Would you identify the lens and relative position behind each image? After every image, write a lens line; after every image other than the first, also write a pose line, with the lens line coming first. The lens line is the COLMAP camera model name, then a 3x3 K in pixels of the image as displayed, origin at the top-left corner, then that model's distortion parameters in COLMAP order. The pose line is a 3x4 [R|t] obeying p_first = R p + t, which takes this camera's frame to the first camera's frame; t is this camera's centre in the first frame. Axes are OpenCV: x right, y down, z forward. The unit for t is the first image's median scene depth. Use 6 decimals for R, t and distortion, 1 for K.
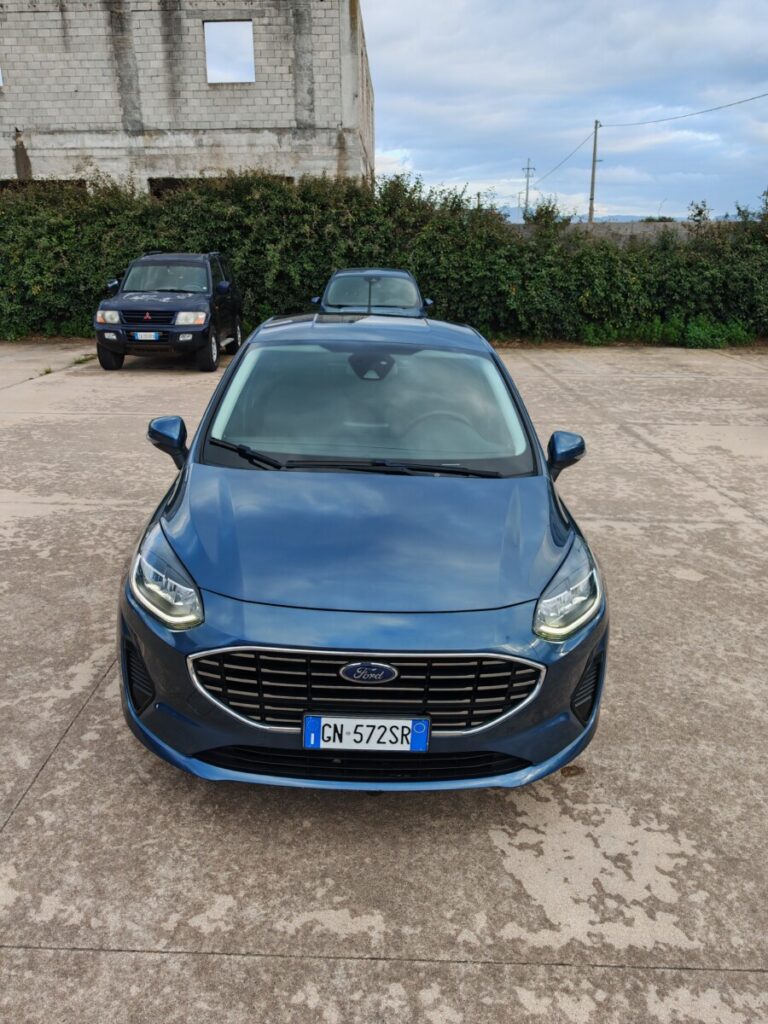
lens RADIAL K [[847.4, 0, 384.0], [0, 847.4, 512.0], [0, 0, 1]] dist [-0.005224, -0.000719]
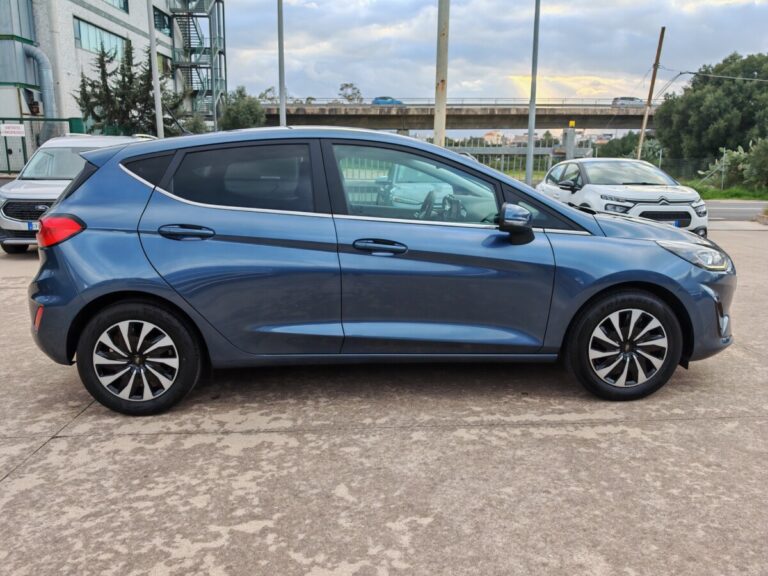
lens RADIAL K [[621.4, 0, 387.4], [0, 621.4, 290.7], [0, 0, 1]] dist [0.028483, -0.055286]
pose [[-0.035330, -0.221793, 0.974453, -1.029463], [0.286404, 0.931917, 0.222496, -0.225348], [-0.957457, 0.286948, 0.030598, 1.103337]]
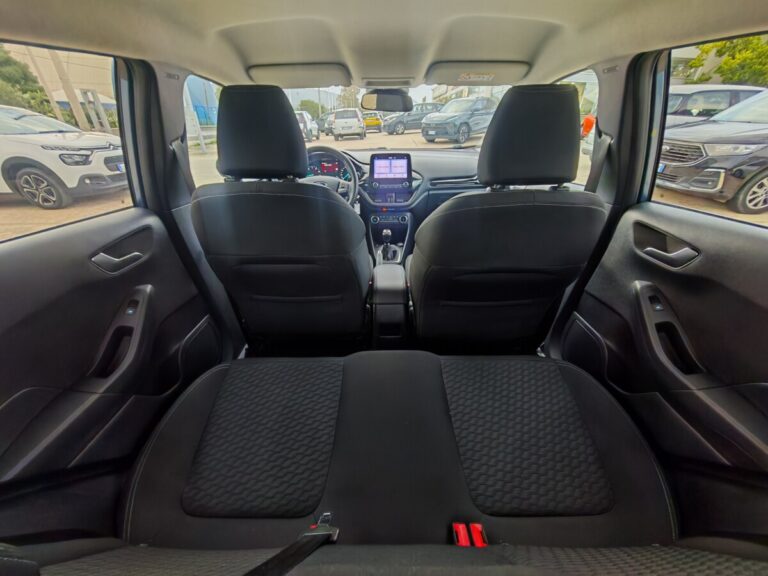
lens RADIAL K [[285.7, 0, 384.0], [0, 285.7, 288.0], [0, 0, 1]] dist [-0.001929, 0.000619]
pose [[-0.999010, -0.043626, 0.008662, -0.005171], [-0.023033, 0.674046, 0.738330, -0.284757], [-0.038049, 0.737400, -0.674384, 1.414000]]
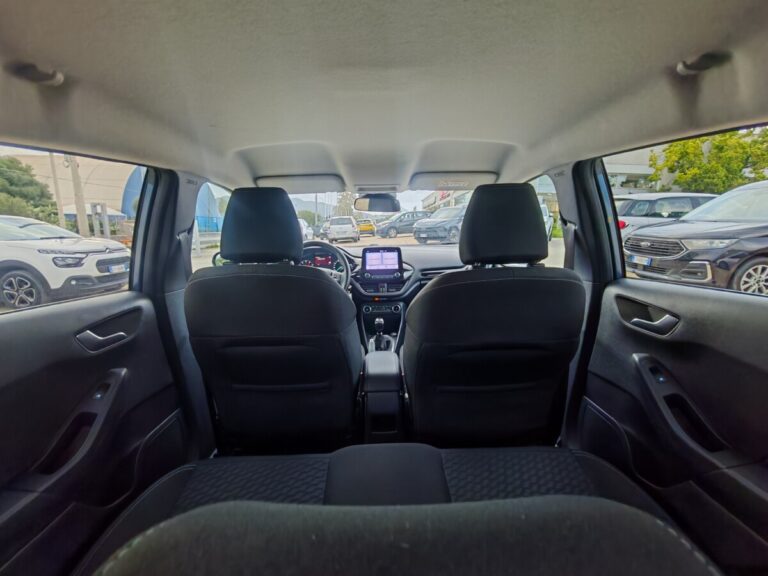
lens RADIAL K [[311.7, 0, 384.0], [0, 311.7, 288.0], [0, 0, 1]] dist [-0.000836, 0.000043]
pose [[-0.999733, -0.022647, 0.004573, -0.009813], [-0.017766, 0.880083, 0.474487, -0.281658], [-0.014770, 0.474279, -0.880251, 1.438678]]
